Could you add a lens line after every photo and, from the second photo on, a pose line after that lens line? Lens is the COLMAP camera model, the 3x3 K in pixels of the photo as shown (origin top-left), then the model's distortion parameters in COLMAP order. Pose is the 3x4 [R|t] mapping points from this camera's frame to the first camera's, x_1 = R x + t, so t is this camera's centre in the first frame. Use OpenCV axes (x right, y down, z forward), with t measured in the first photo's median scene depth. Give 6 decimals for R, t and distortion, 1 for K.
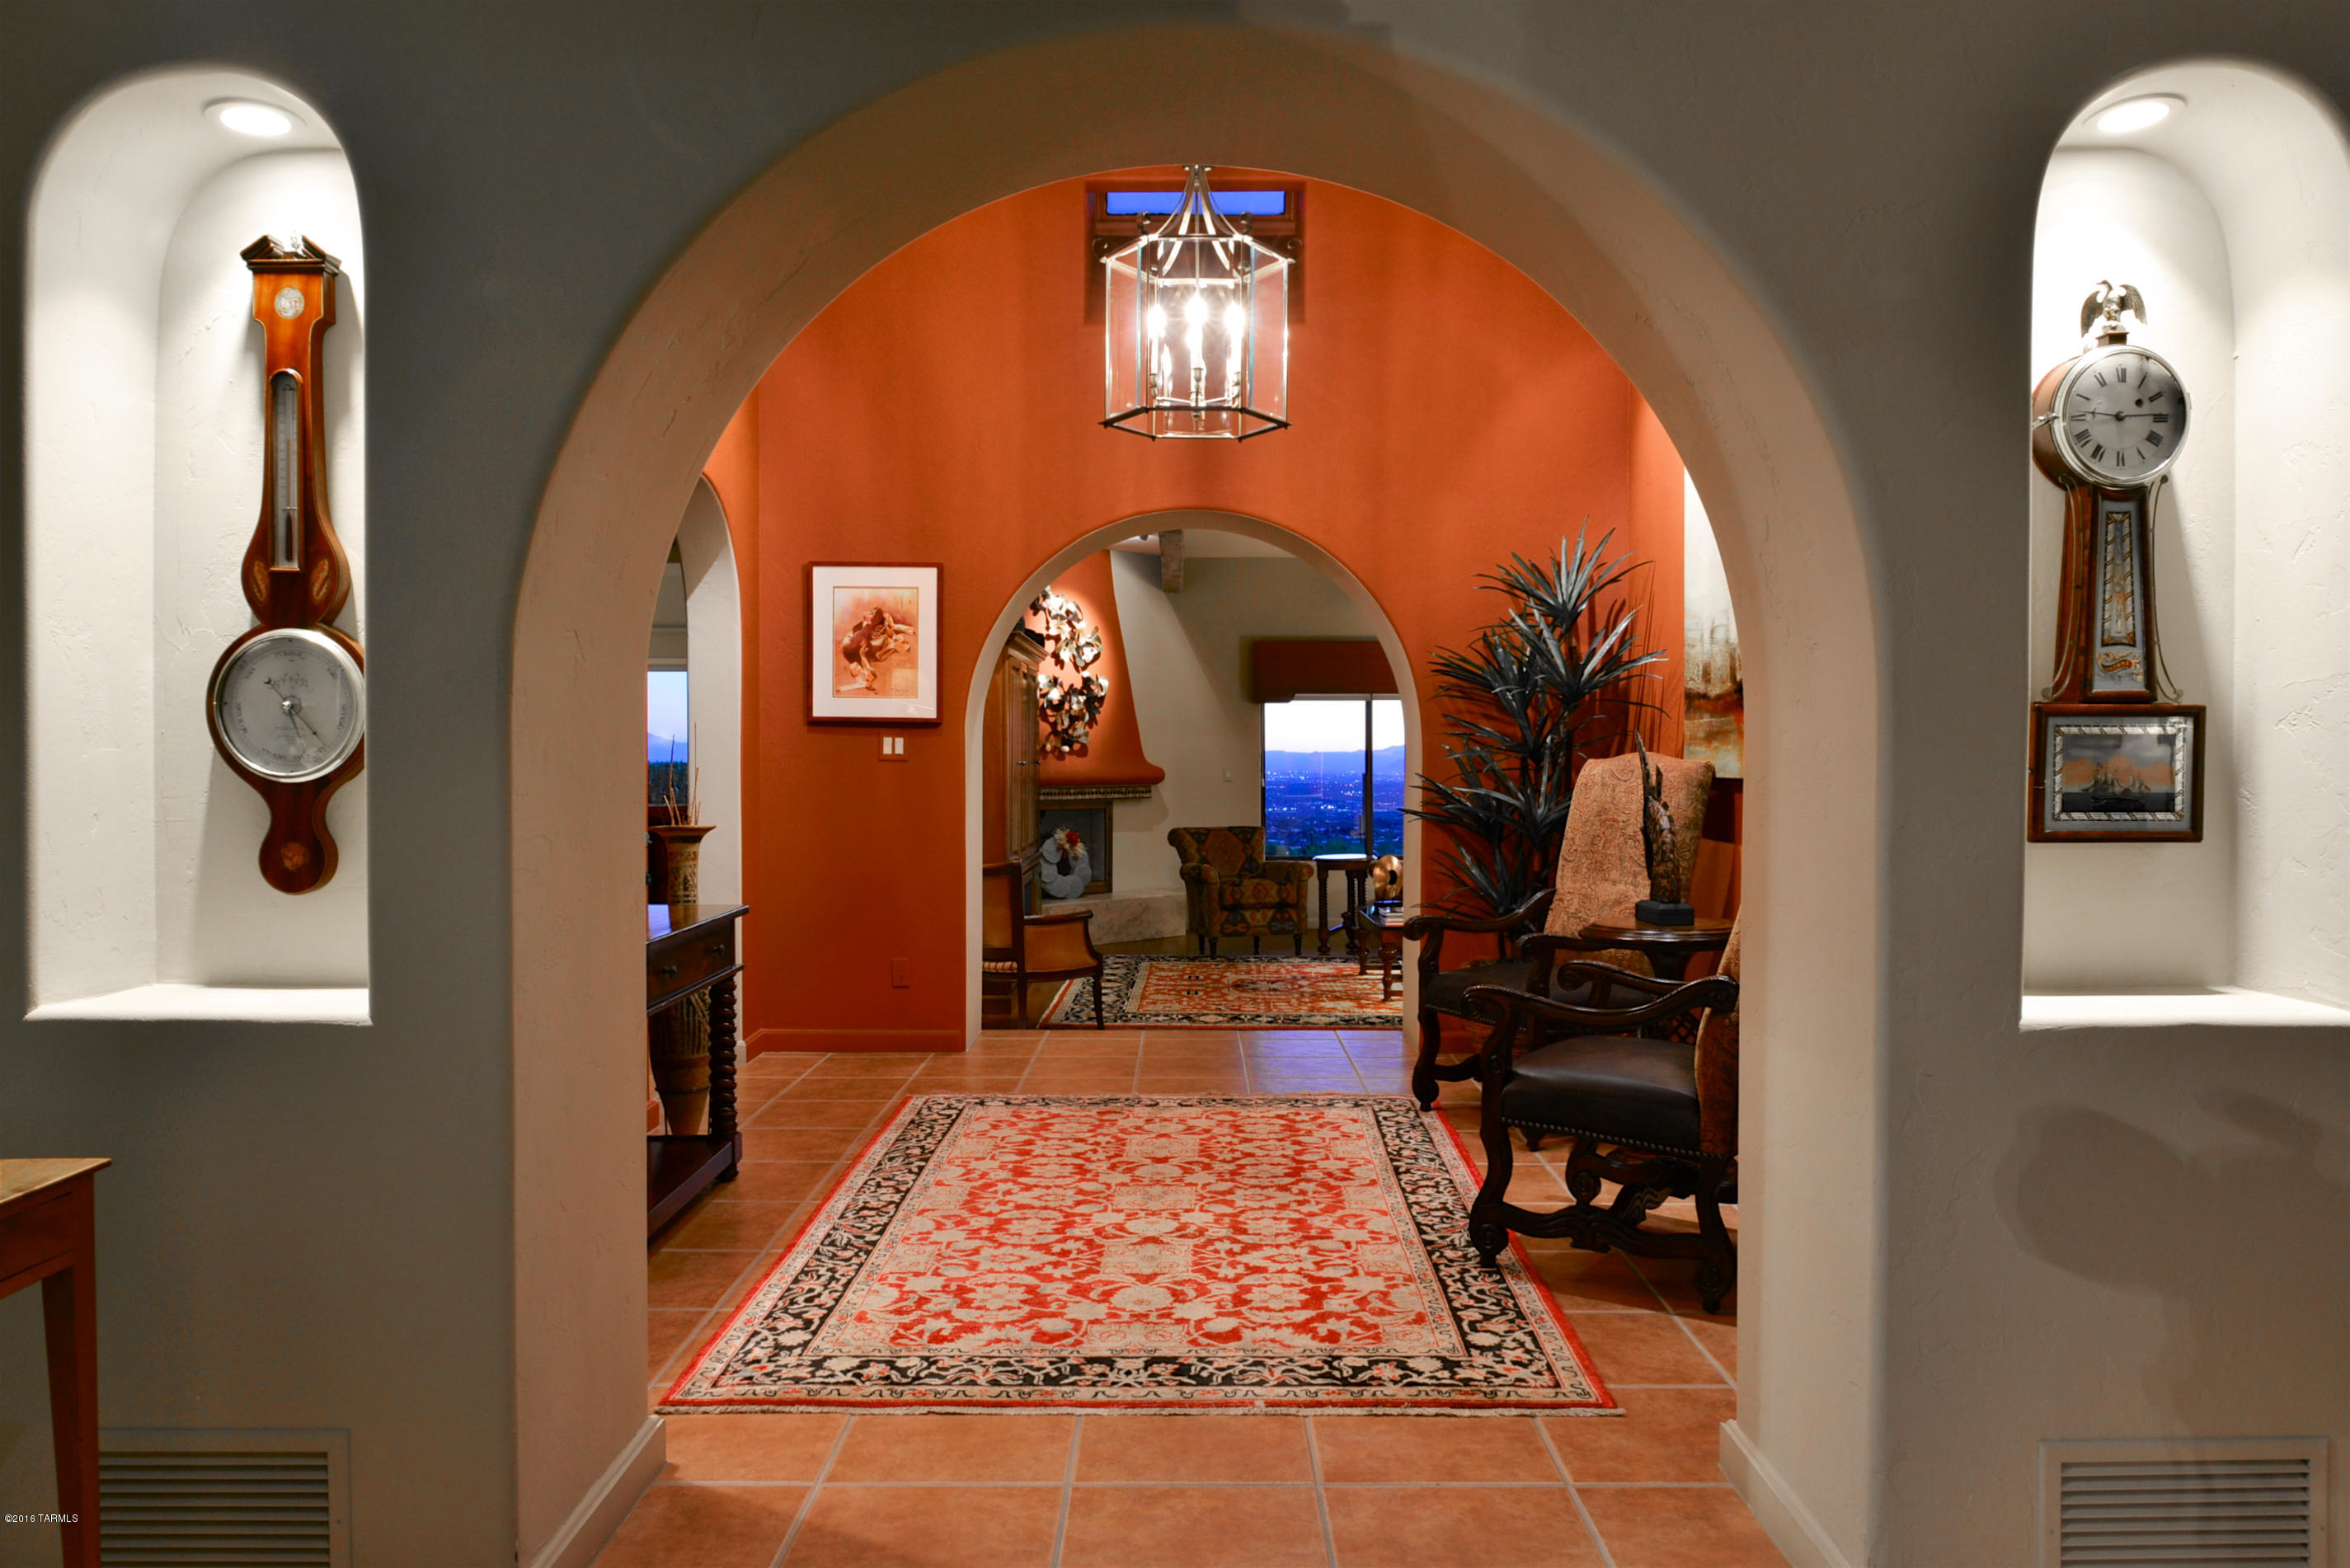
lens RADIAL K [[1568.9, 0, 1181.5], [0, 1568.9, 791.7], [0, 0, 1]] dist [-0.008833, -0.001320]
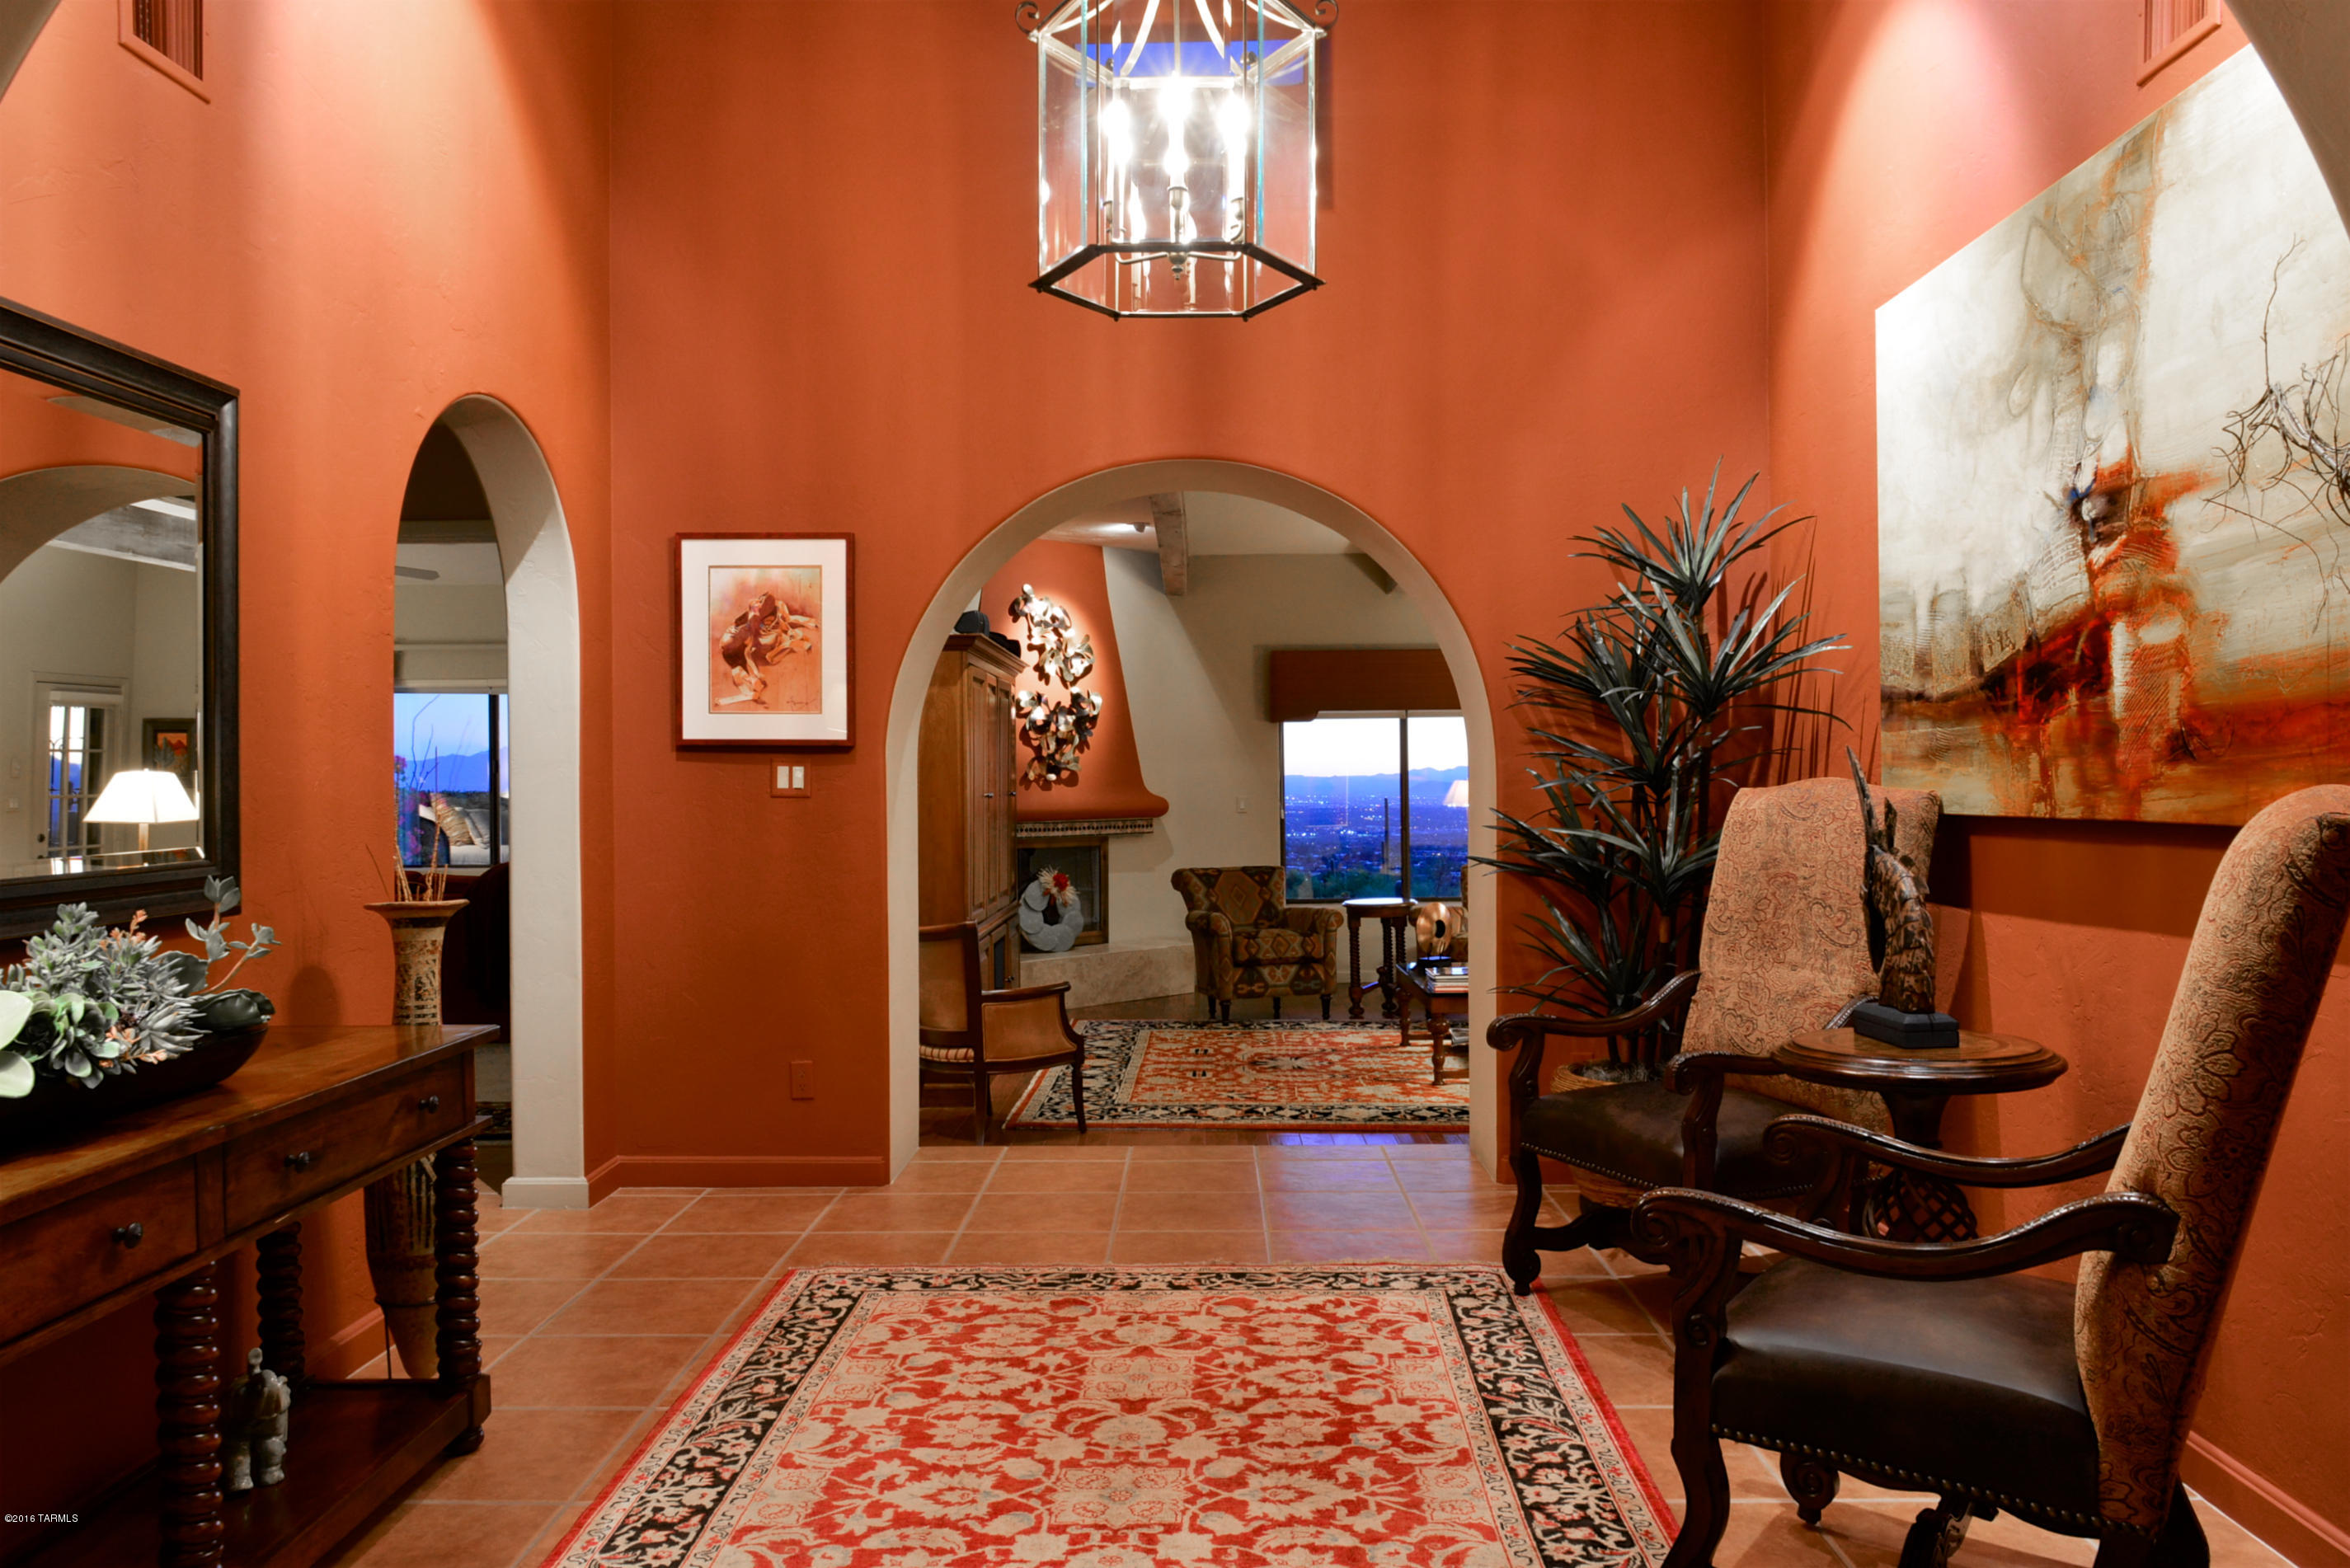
lens RADIAL K [[1568.9, 0, 1185.1], [0, 1568.9, 791.3], [0, 0, 1]] dist [-0.008833, -0.001320]
pose [[0.999918, -0.008893, -0.009194, 0.012555], [0.008743, 0.999830, -0.016245, -0.009162], [0.009337, 0.016163, 0.999826, 0.264353]]
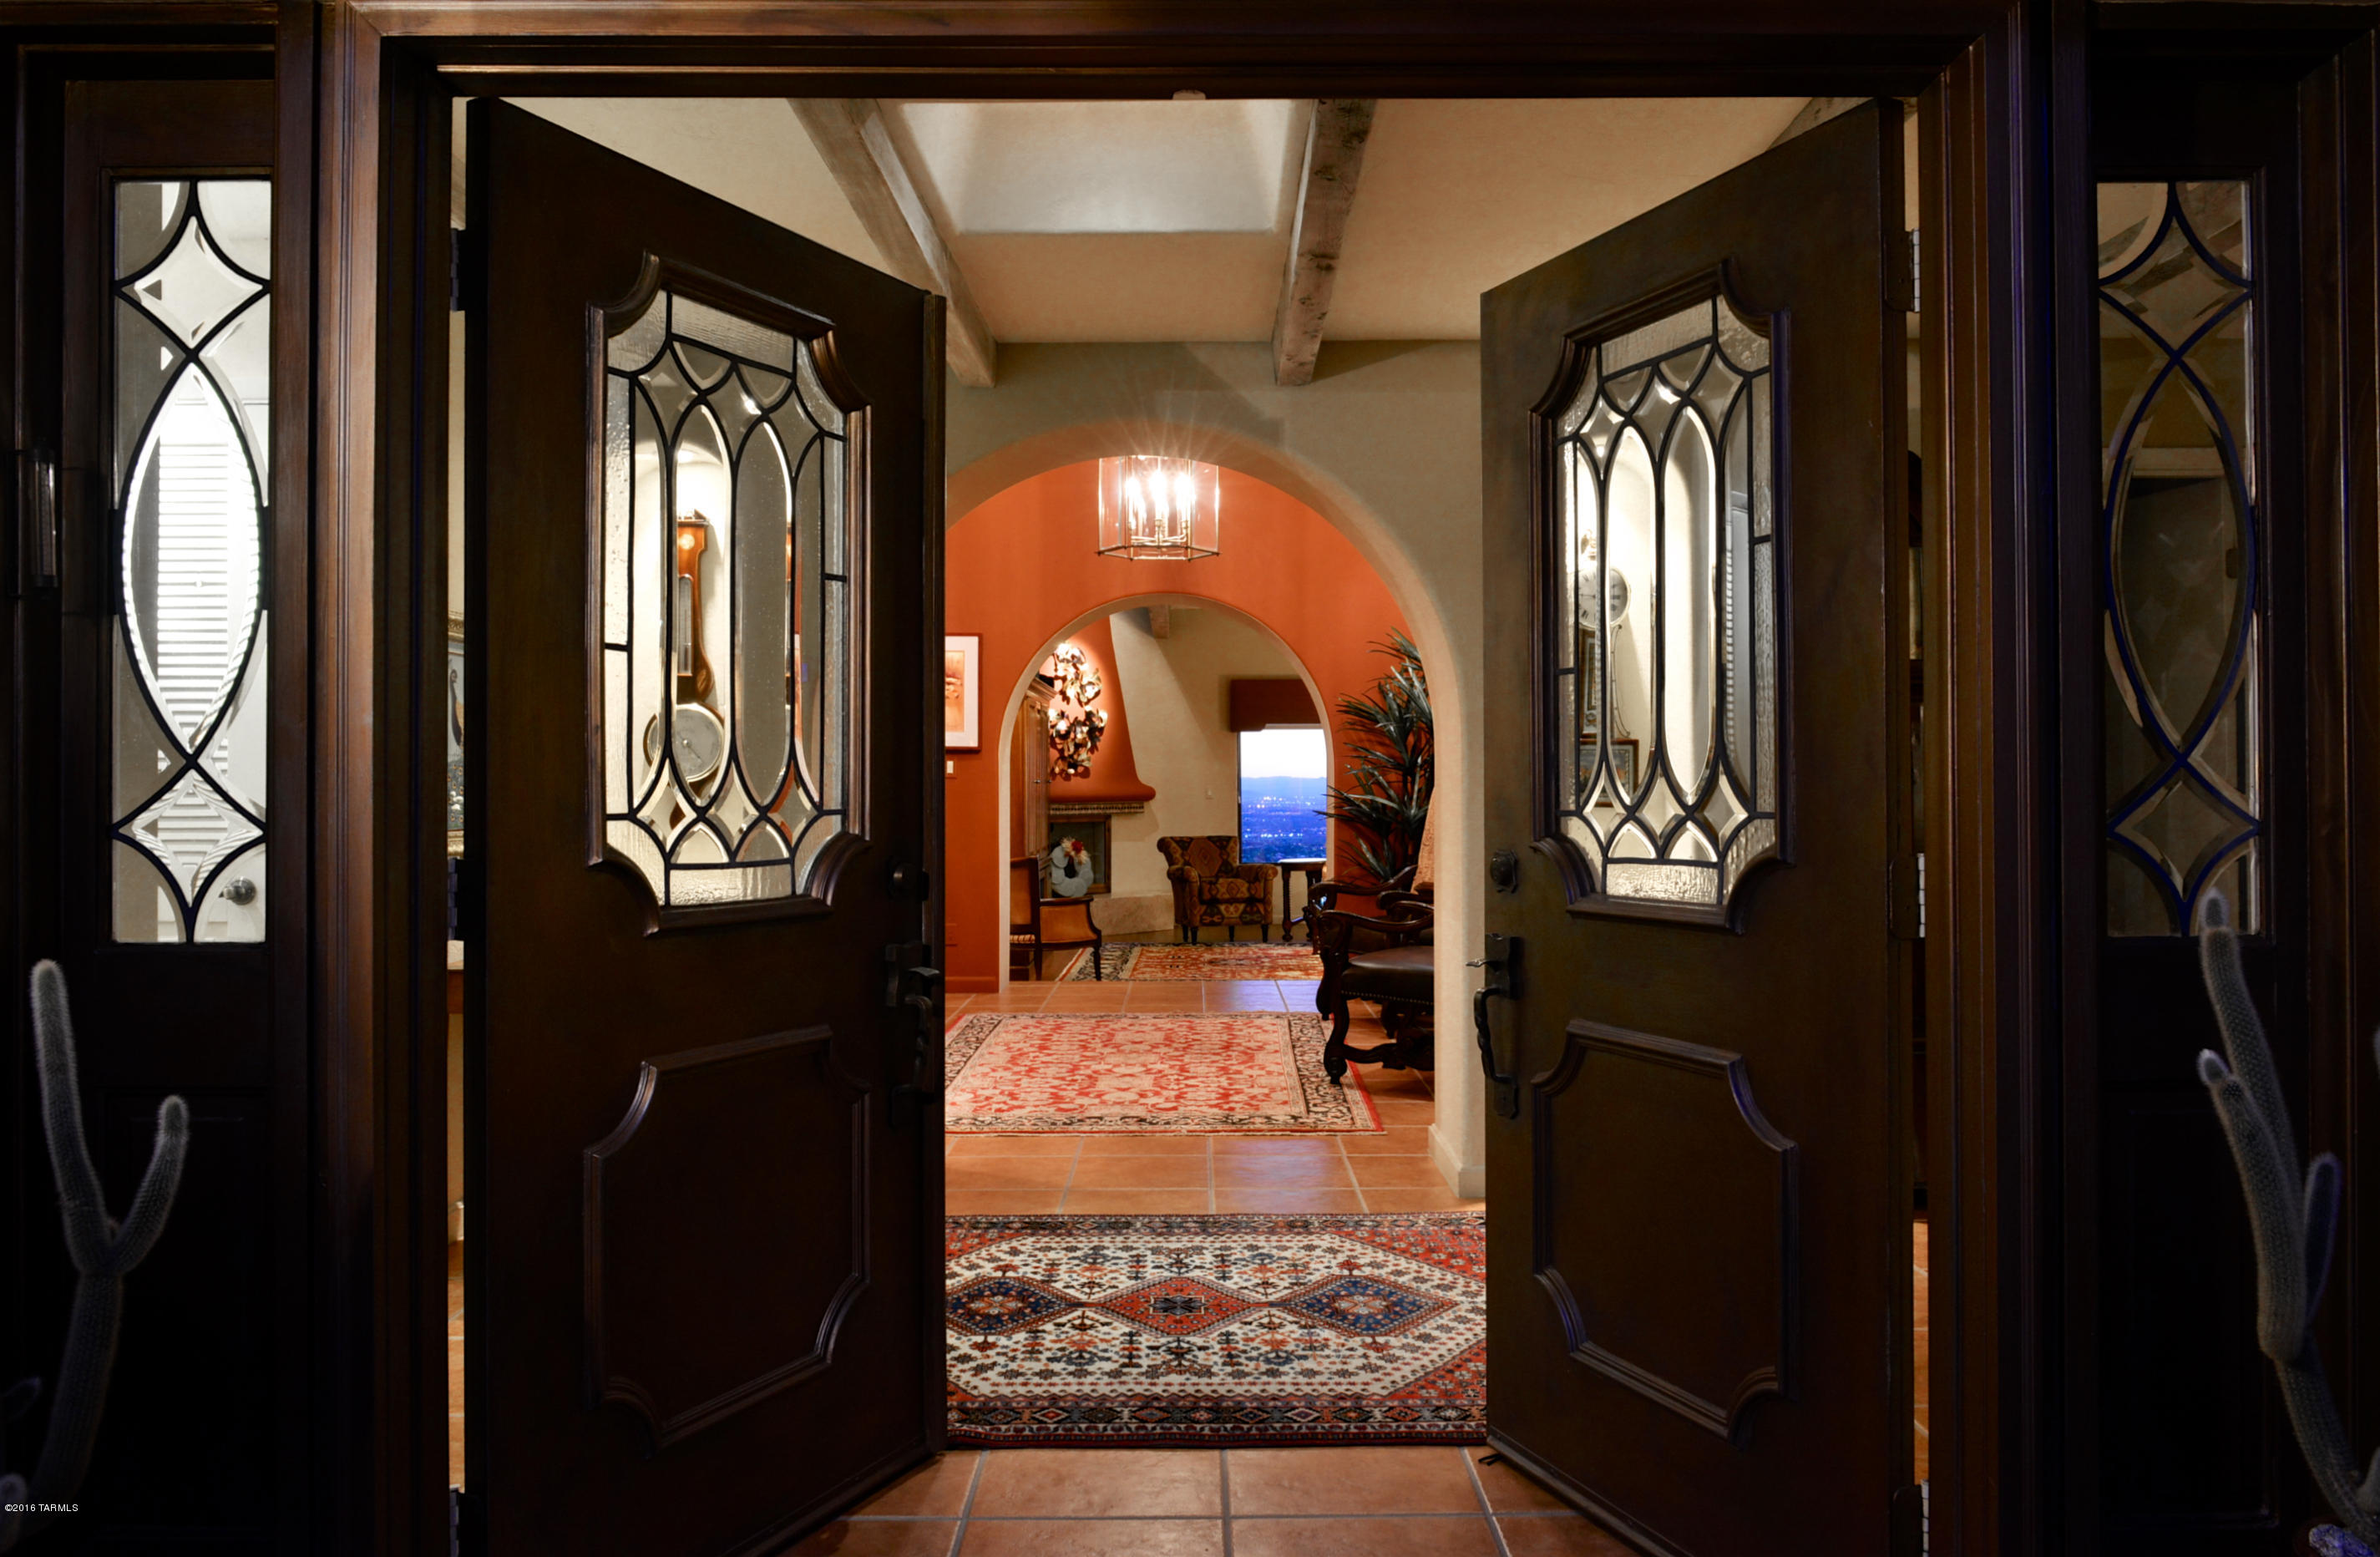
lens RADIAL K [[1626.6, 0, 1187.1], [0, 1626.6, 778.7], [0, 0, 1]] dist [-0.000555, 0.000038]
pose [[0.999991, -0.004012, -0.001413, 0.028922], [0.003975, 0.999670, -0.025369, 0.018323], [0.001514, 0.025363, 0.999677, -0.431114]]
